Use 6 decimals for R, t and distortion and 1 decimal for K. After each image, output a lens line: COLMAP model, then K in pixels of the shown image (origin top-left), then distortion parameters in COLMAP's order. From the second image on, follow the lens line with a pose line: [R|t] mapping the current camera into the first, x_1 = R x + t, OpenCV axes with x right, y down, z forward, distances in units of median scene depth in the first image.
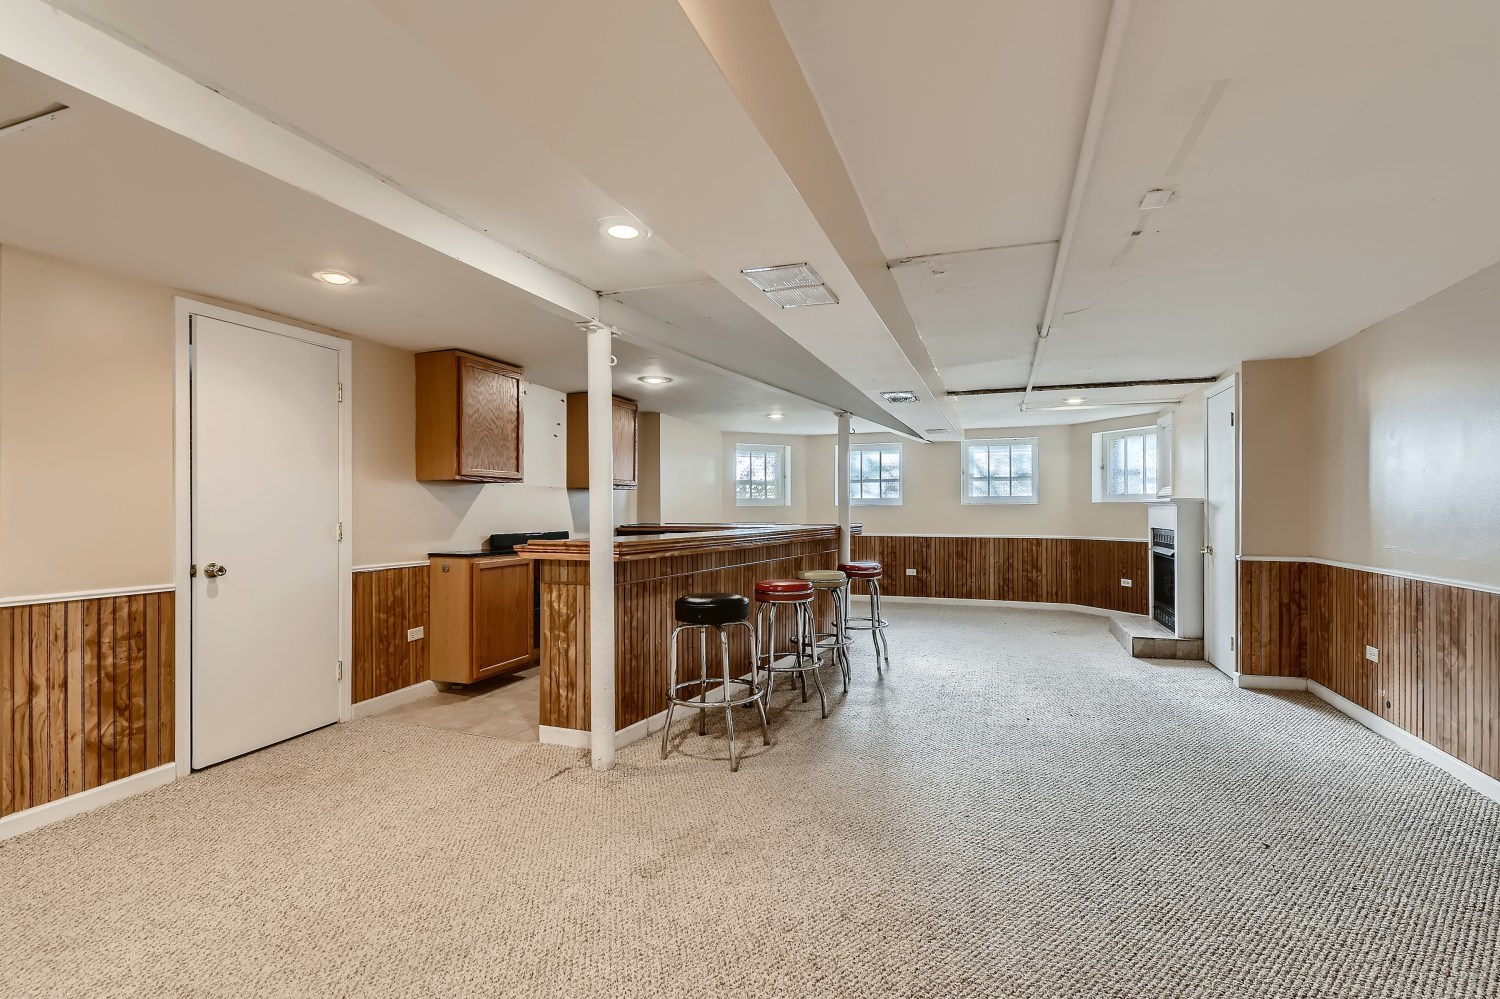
lens RADIAL K [[704.0, 0, 740.5], [0, 704.0, 505.8], [0, 0, 1]] dist [0.013573, -0.000801]
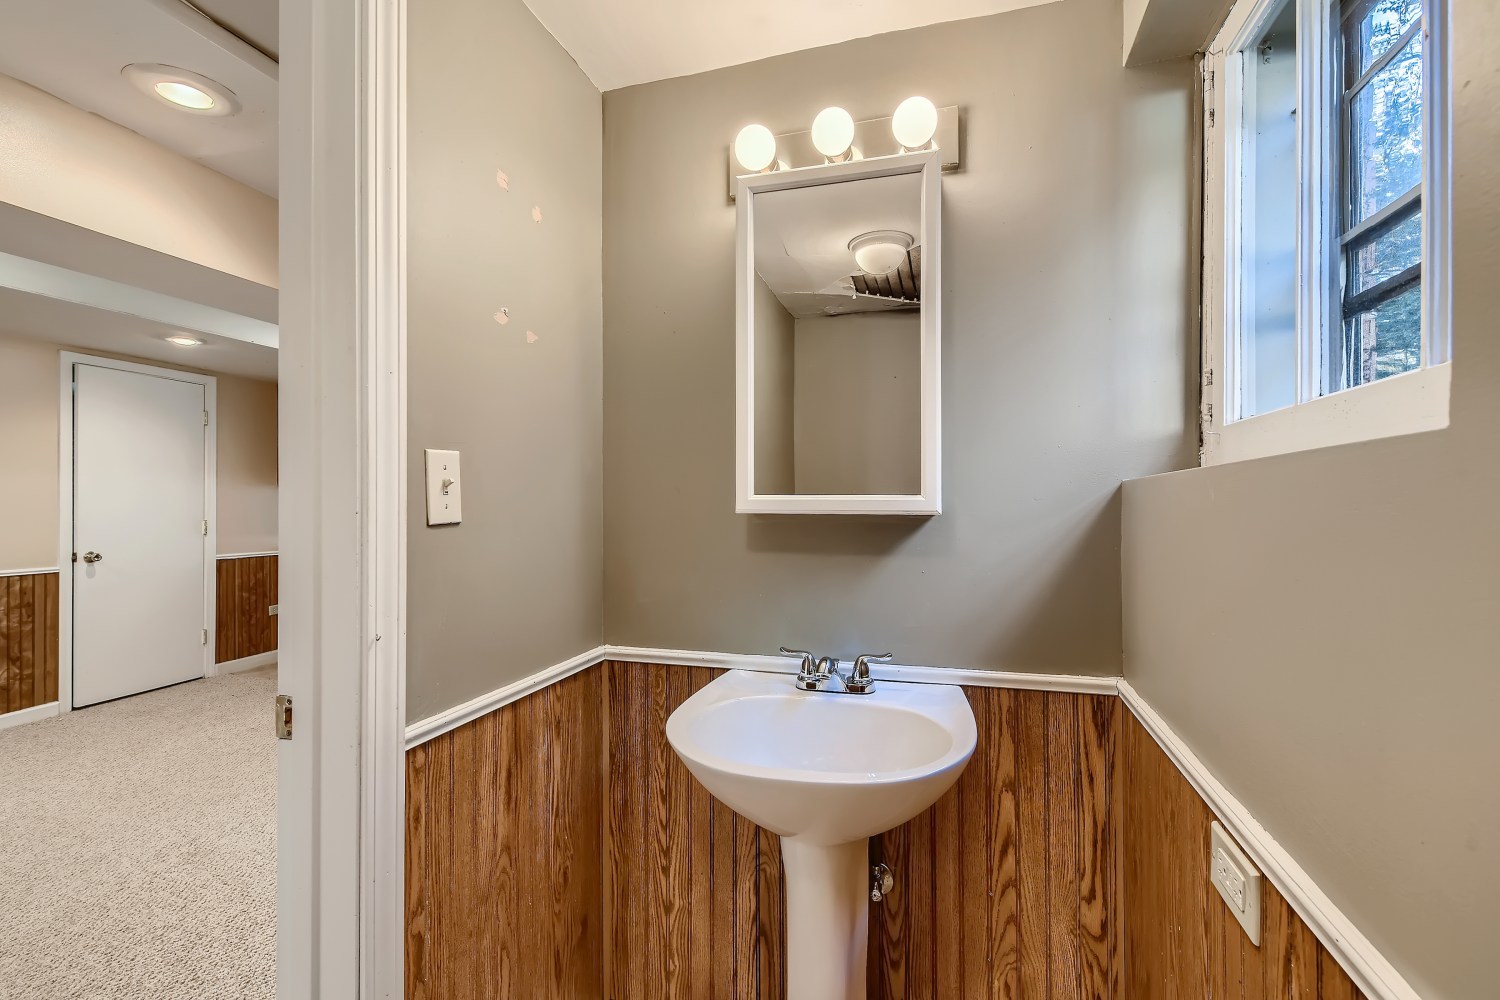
lens RADIAL K [[704.0, 0, 757.5], [0, 704.0, 497.4], [0, 0, 1]] dist [0.013573, -0.000801]
pose [[0.998266, 0.000920, 0.058859, 0.429144], [-0.000632, 0.999988, -0.004903, -0.014595], [-0.058863, 0.004858, 0.998254, -0.408064]]
